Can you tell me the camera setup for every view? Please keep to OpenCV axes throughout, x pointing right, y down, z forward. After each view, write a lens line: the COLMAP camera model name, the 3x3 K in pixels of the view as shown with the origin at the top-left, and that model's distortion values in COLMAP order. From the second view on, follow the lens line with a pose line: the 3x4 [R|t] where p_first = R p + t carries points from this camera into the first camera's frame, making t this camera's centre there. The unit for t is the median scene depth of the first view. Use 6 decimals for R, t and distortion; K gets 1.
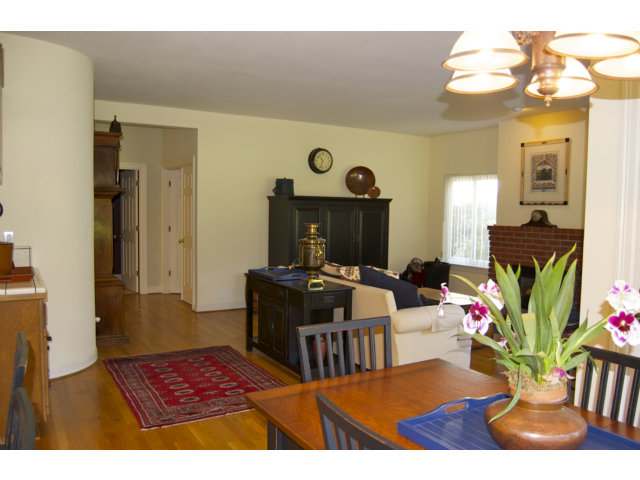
lens RADIAL K [[534.9, 0, 320.1], [0, 534.9, 242.1], [0, 0, 1]] dist [-0.020431, -0.004583]
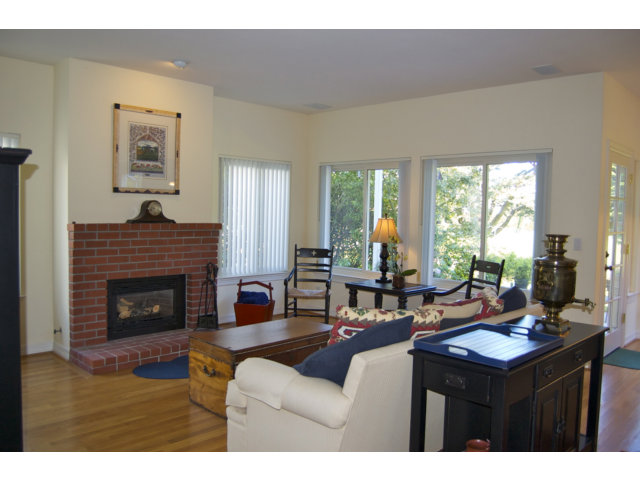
lens RADIAL K [[534.9, 0, 319.5], [0, 534.9, 236.8], [0, 0, 1]] dist [-0.020431, -0.004583]
pose [[-0.251110, -0.097421, 0.963044, -0.385577], [0.014169, 0.994446, 0.104292, -0.084821], [-0.967855, 0.039834, -0.248335, 0.961513]]
